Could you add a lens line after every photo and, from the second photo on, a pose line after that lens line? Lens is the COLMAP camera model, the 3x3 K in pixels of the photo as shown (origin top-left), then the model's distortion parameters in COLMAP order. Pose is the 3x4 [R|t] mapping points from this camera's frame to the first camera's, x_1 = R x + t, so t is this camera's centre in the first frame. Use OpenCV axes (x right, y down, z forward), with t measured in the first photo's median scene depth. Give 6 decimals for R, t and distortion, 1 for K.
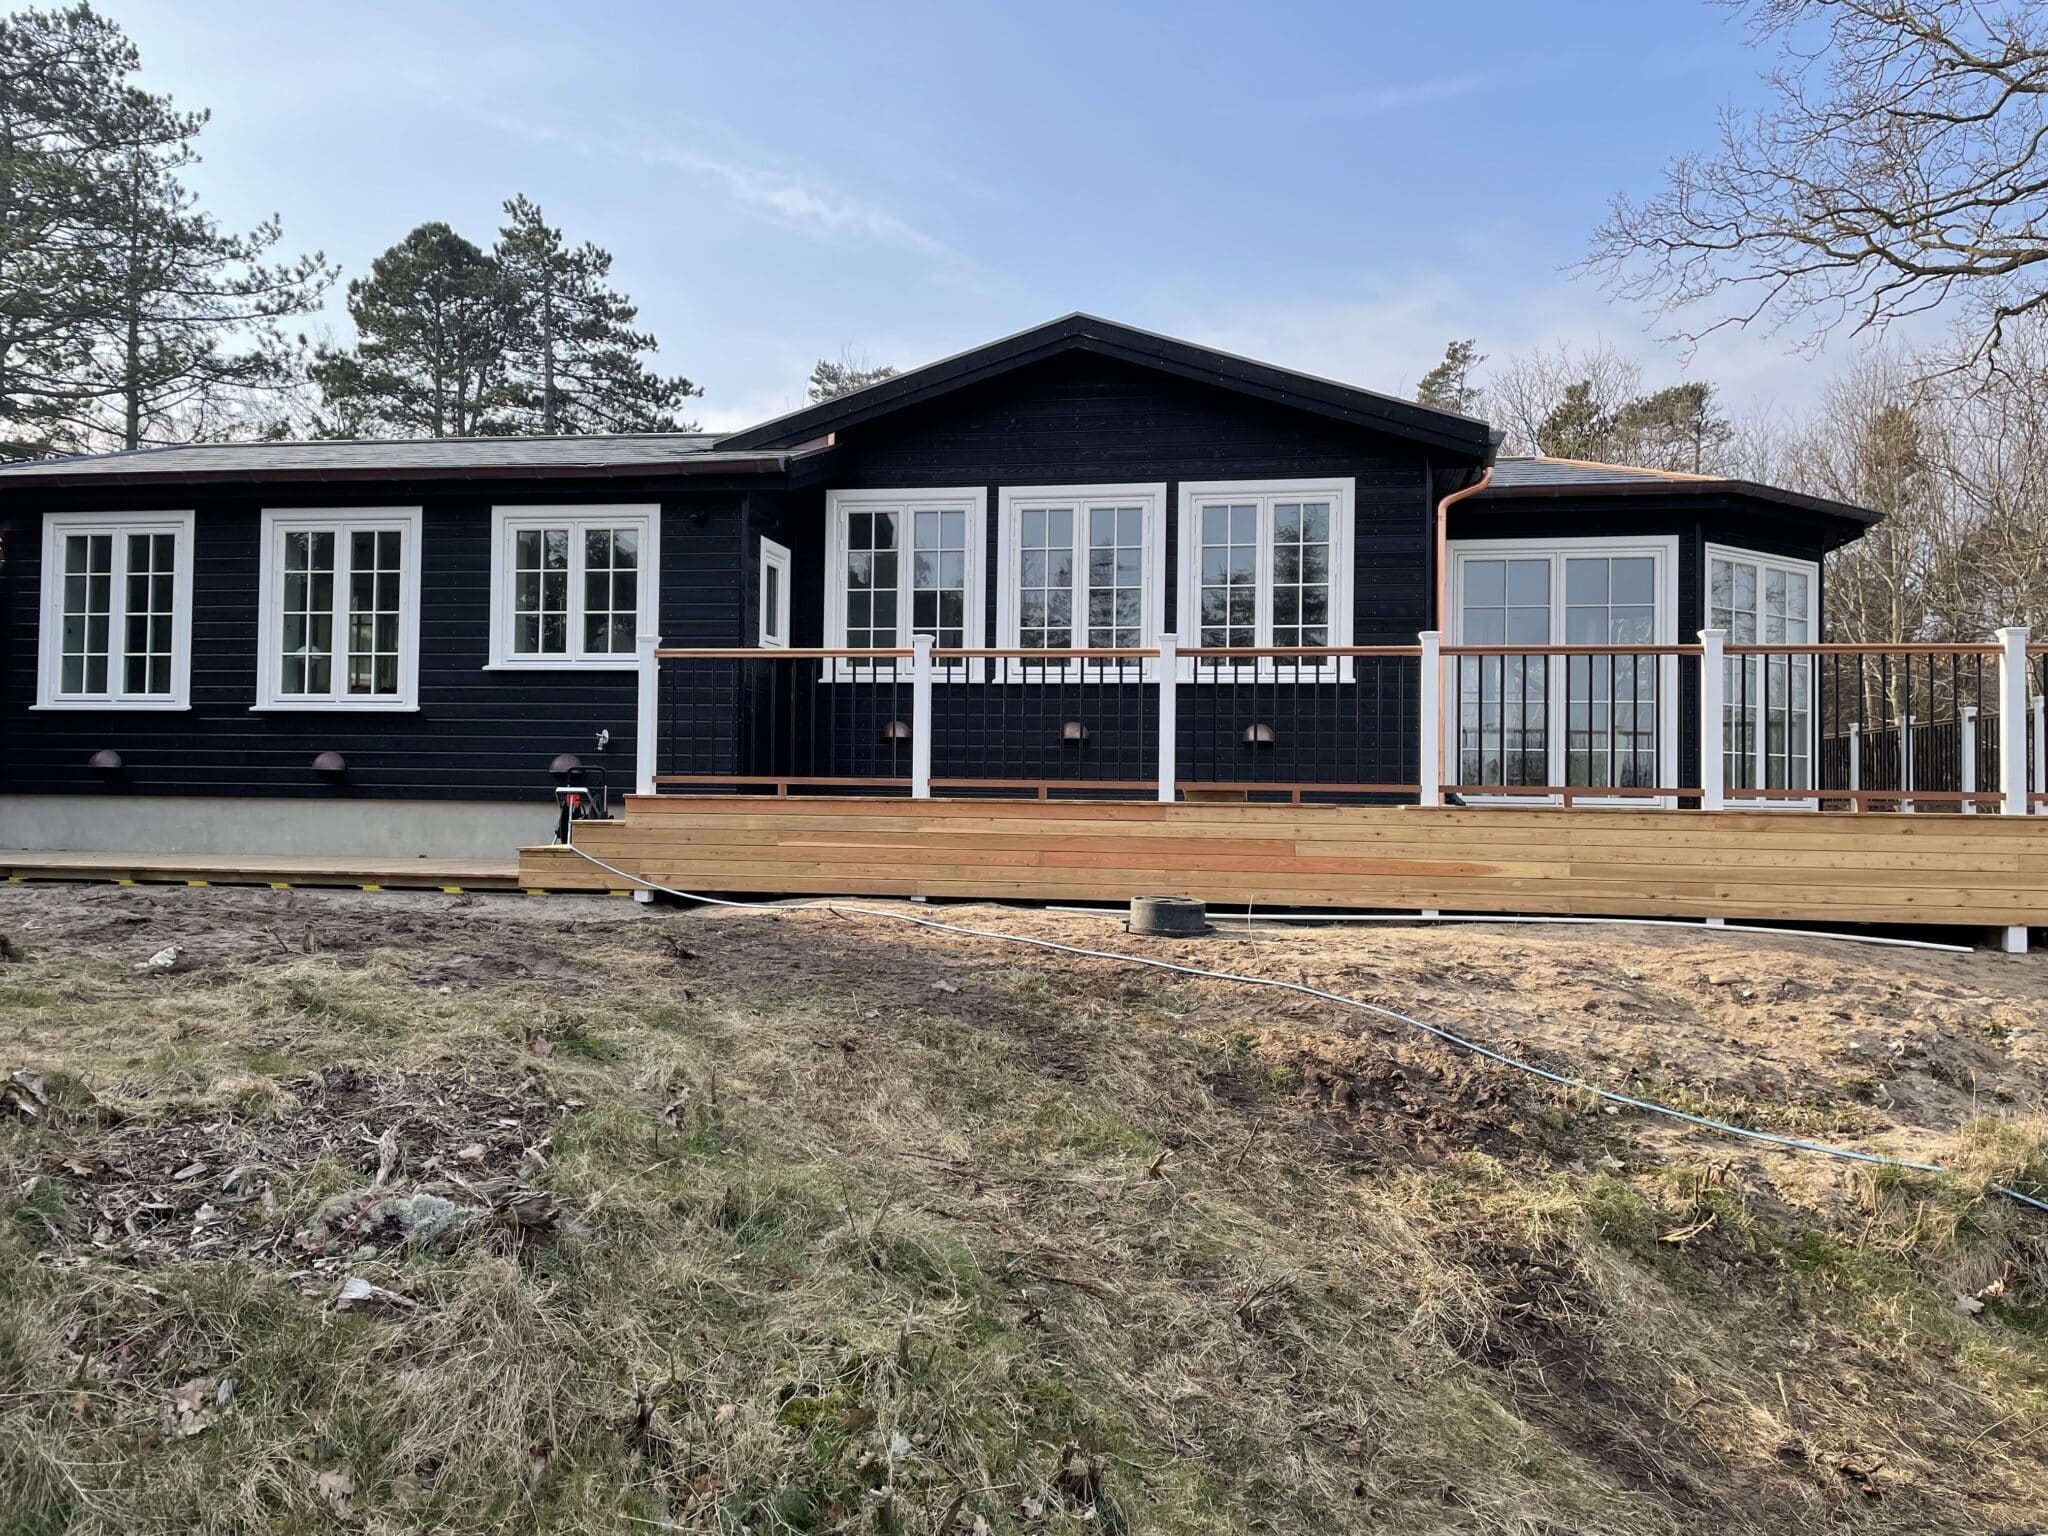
lens RADIAL K [[1565.0, 0, 1026.6], [0, 1565.0, 740.5], [0, 0, 1]] dist [0.086957, -0.104403]
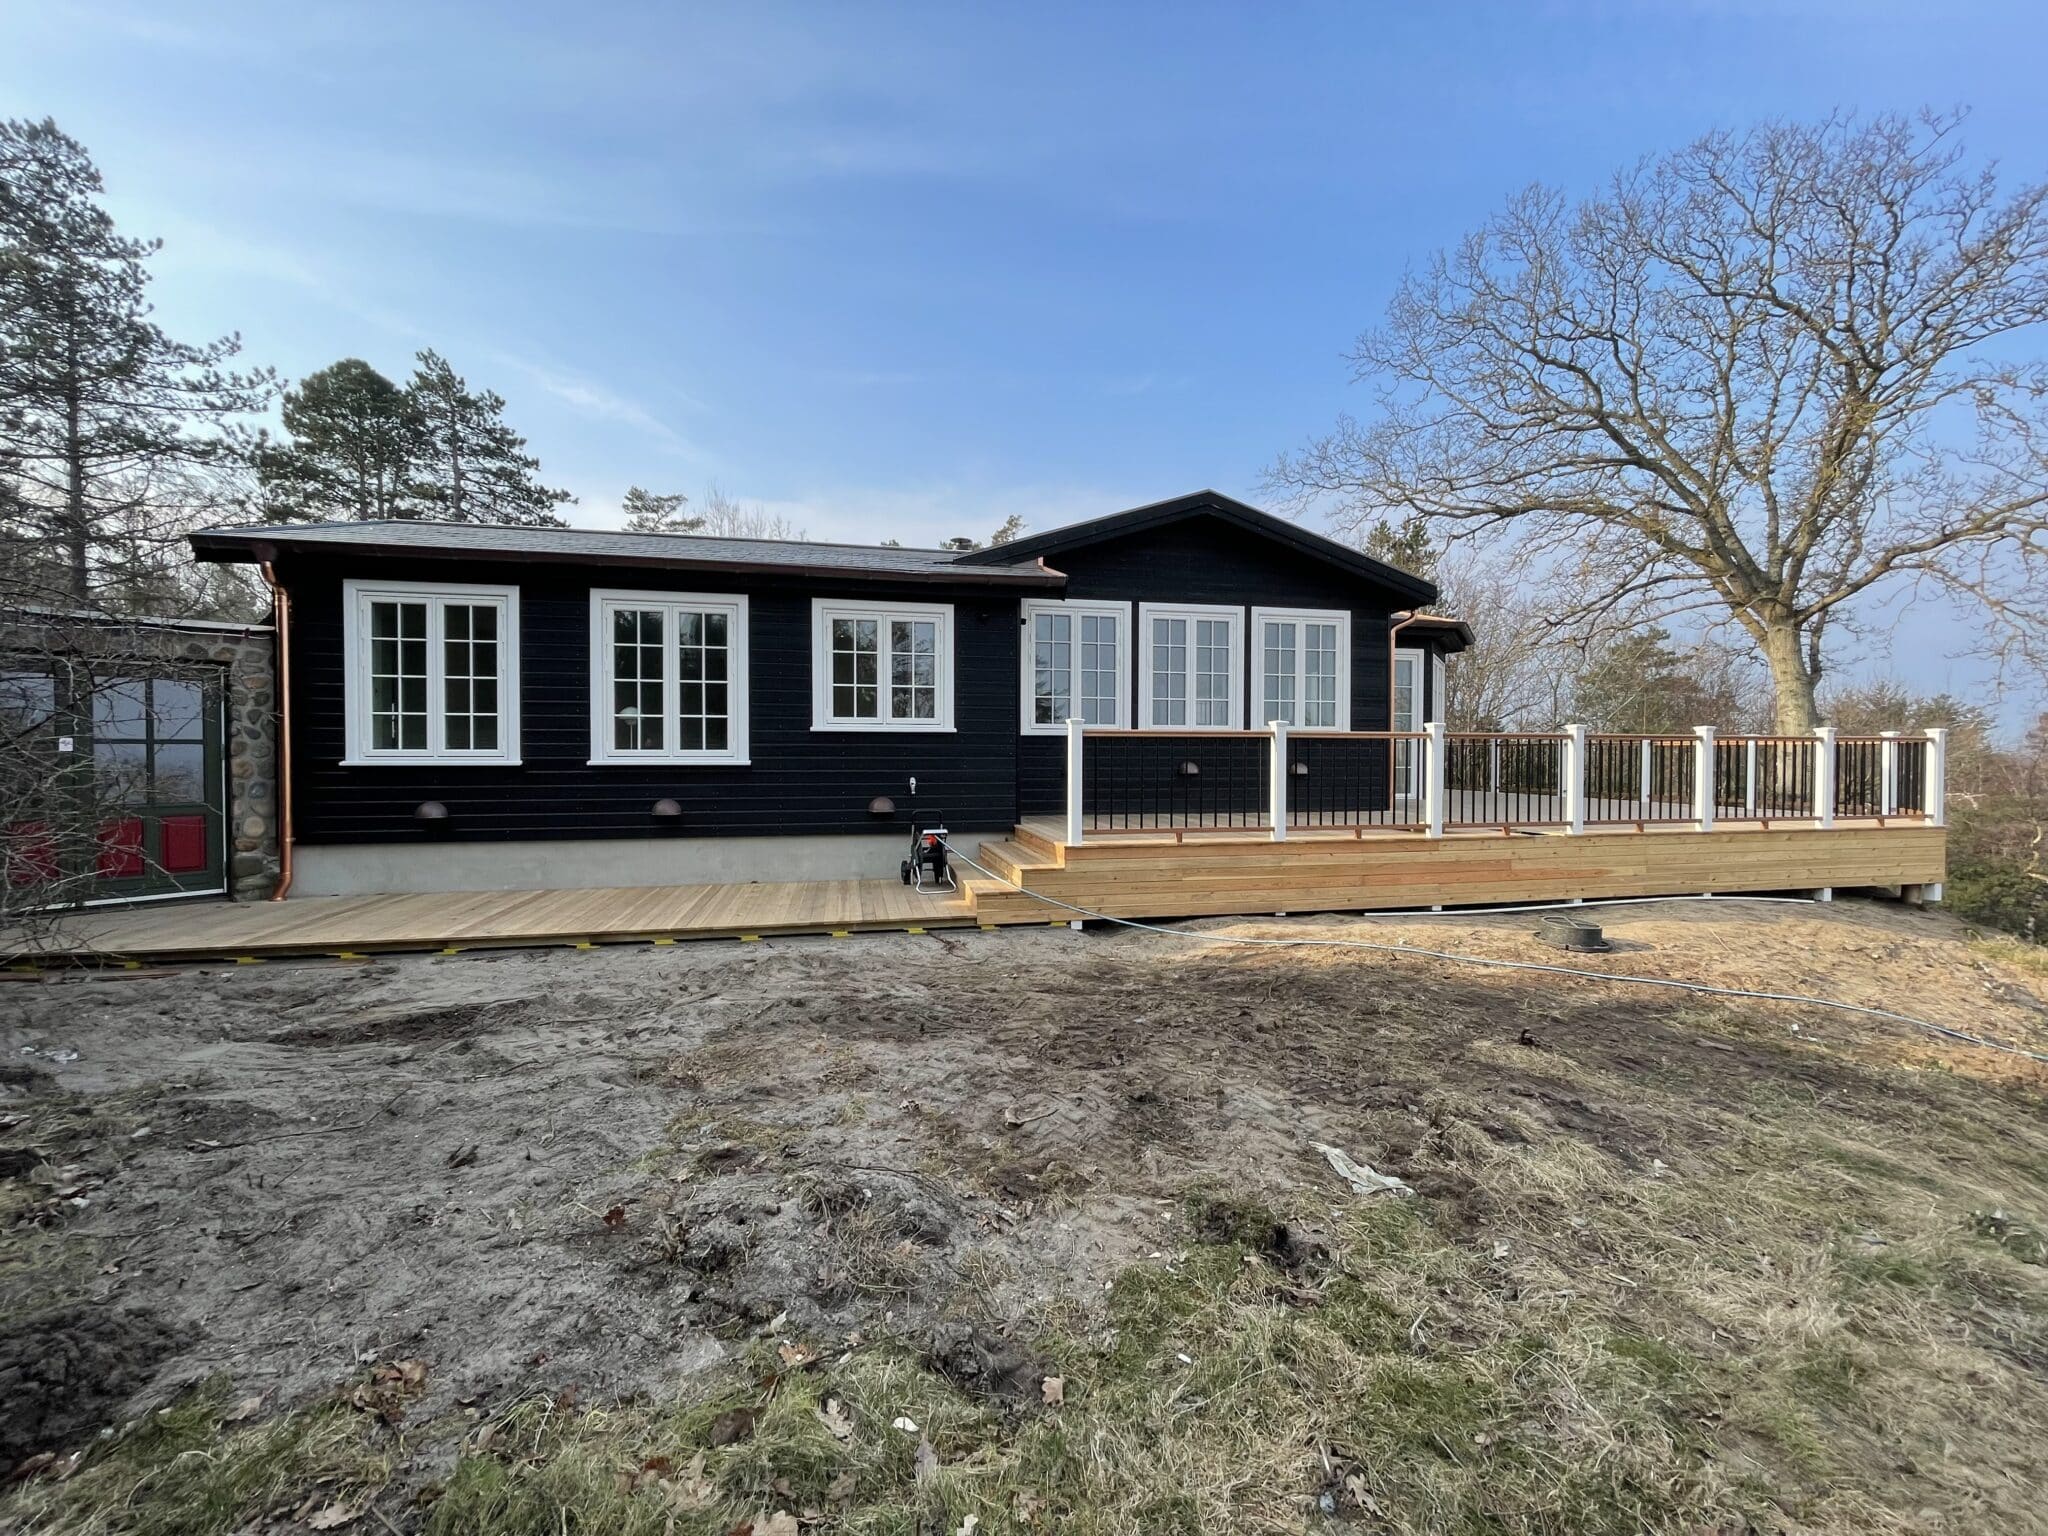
lens RADIAL K [[824.4, 0, 1024.7], [0, 824.4, 760.5], [0, 0, 1]] dist [0.015054, -0.005042]
pose [[0.925220, -0.016771, 0.379060, -0.417082], [-0.003150, 0.998649, 0.051872, -0.053487], [-0.379417, -0.049187, 0.923917, 0.319927]]
